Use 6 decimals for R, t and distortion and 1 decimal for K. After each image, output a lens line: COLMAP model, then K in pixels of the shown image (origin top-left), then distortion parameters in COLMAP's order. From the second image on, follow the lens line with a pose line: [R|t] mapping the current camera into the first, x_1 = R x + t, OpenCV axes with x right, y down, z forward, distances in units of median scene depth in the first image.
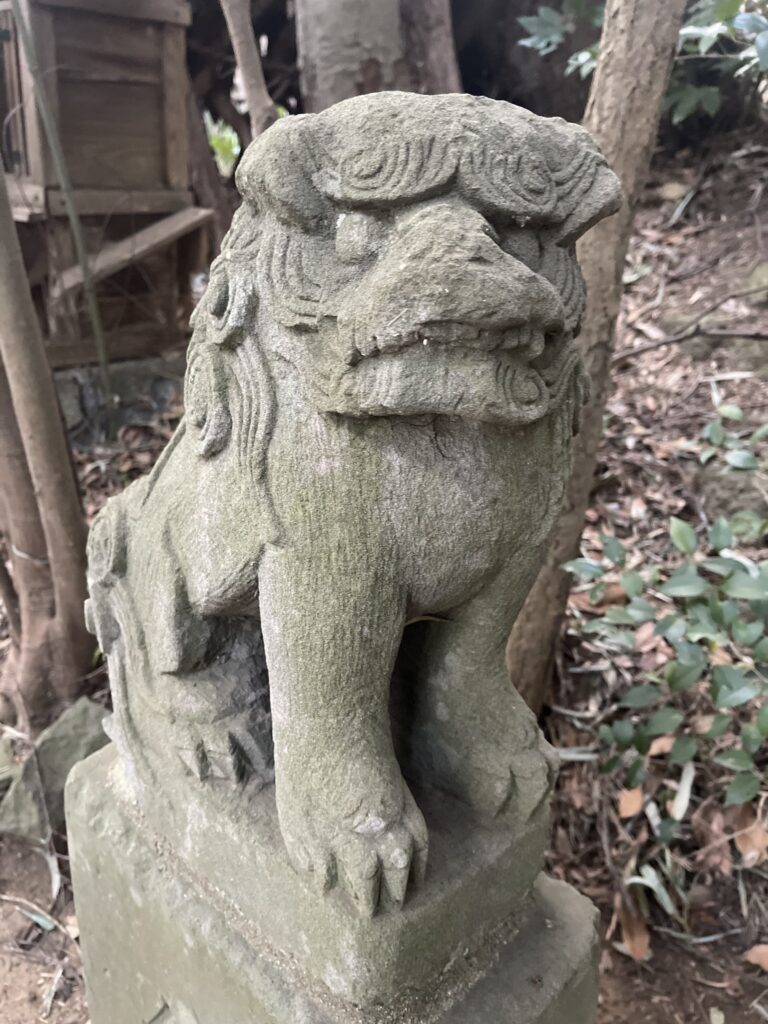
lens RADIAL K [[784.8, 0, 386.1], [0, 784.8, 514.6], [0, 0, 1]] dist [0.040444, -0.050642]
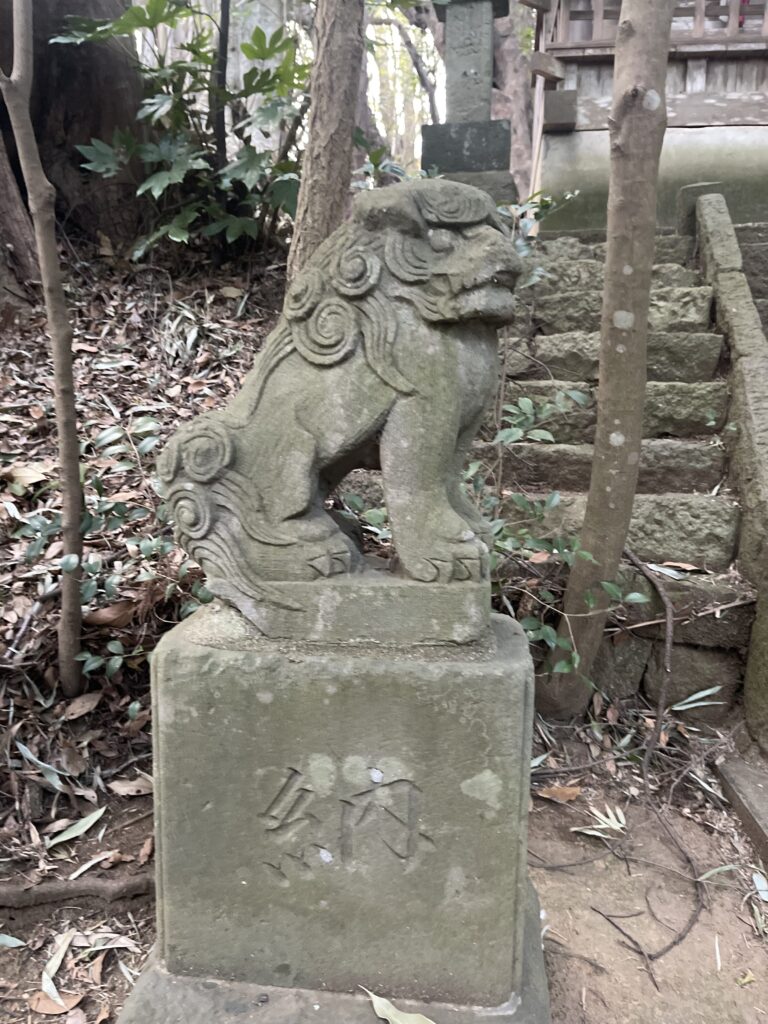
lens RADIAL K [[784.8, 0, 376.8], [0, 784.8, 512.5], [0, 0, 1]] dist [0.040444, -0.050642]
pose [[0.789680, -0.124889, 0.600674, -1.243738], [0.212129, 0.974258, -0.076314, 0.401961], [-0.575680, 0.187683, 0.795844, -0.387126]]
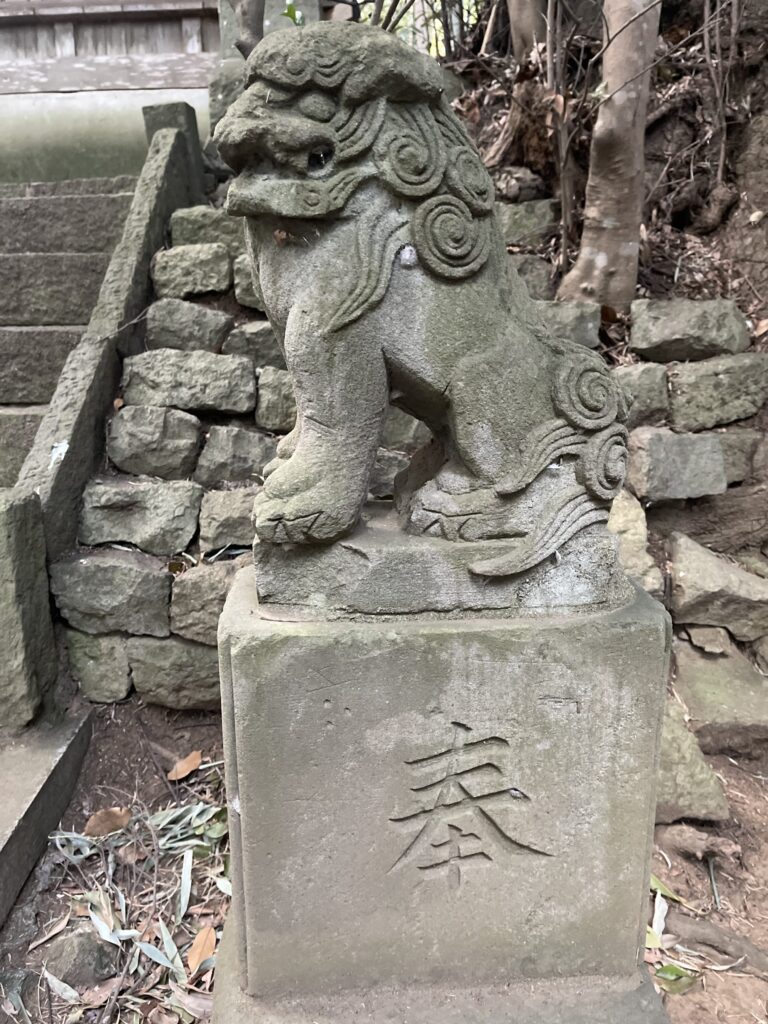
lens RADIAL K [[784.8, 0, 386.6], [0, 784.8, 520.9], [0, 0, 1]] dist [0.040444, -0.050642]
pose [[0.669278, -0.187328, 0.719010, 2.778535], [0.280291, 0.959854, -0.010828, 1.920652], [-0.688116, 0.208779, 0.694916, -3.753028]]
